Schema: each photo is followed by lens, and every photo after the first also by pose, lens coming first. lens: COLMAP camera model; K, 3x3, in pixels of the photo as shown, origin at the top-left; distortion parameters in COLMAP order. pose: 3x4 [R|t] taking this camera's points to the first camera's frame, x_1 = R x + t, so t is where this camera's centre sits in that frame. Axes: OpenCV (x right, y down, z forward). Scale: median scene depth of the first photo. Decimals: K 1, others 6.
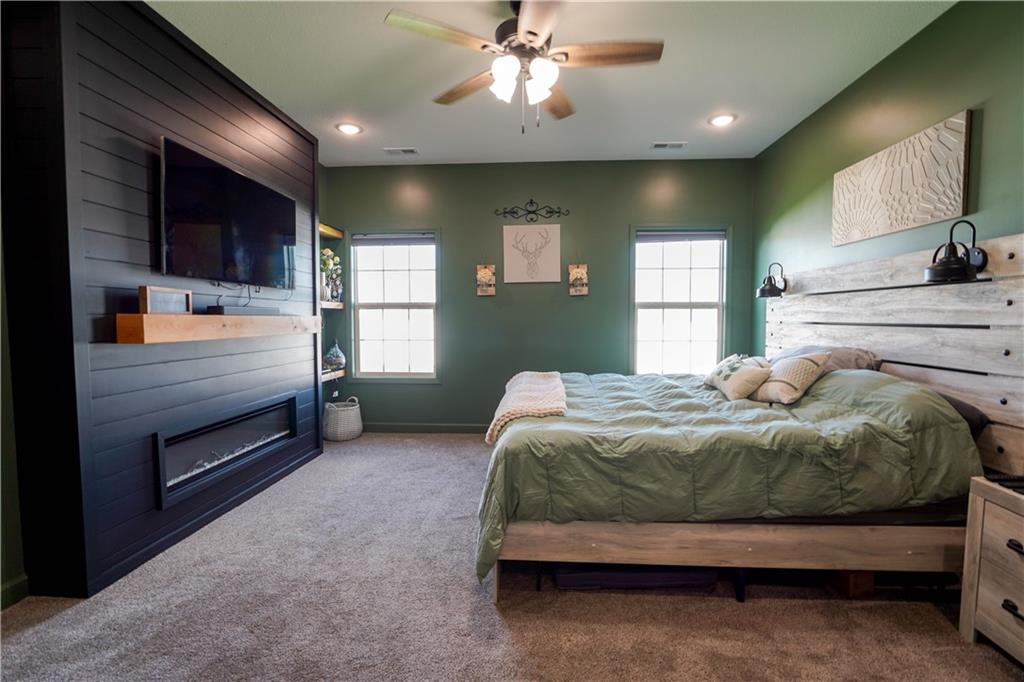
lens RADIAL K [[454.2, 0, 512.0], [0, 454.2, 341.0], [0, 0, 1]] dist [-0.024404, 0.000188]
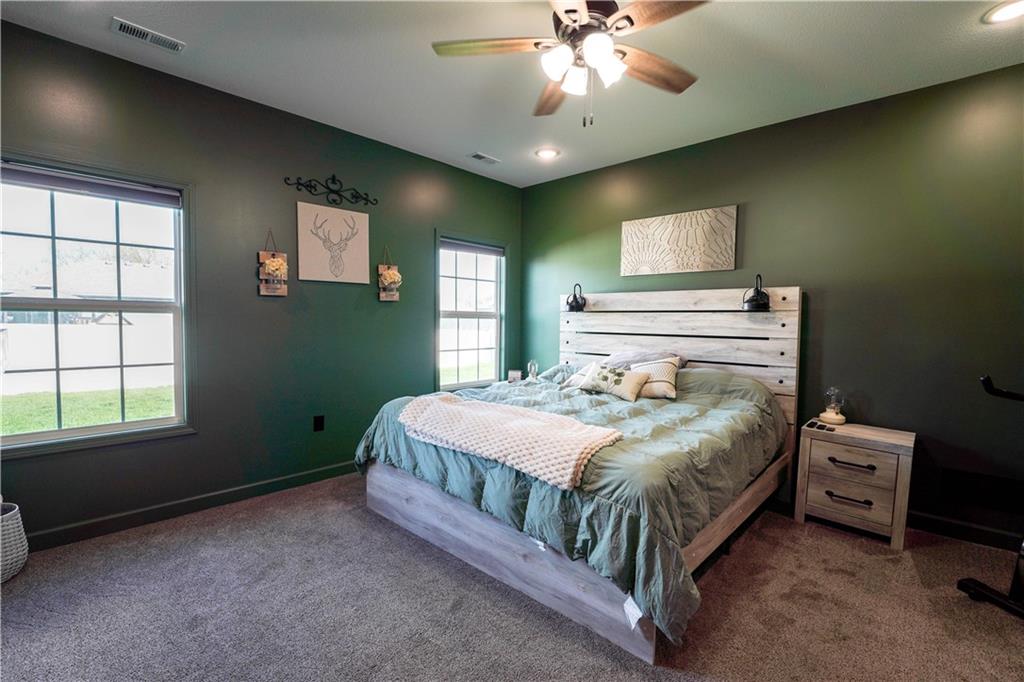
lens RADIAL K [[454.2, 0, 512.0], [0, 454.2, 341.0], [0, 0, 1]] dist [-0.024404, 0.000188]
pose [[0.629693, -0.026128, 0.776404, -0.398070], [0.026882, 0.999569, 0.011836, -0.031011], [-0.776379, 0.013419, 0.630124, 0.298014]]
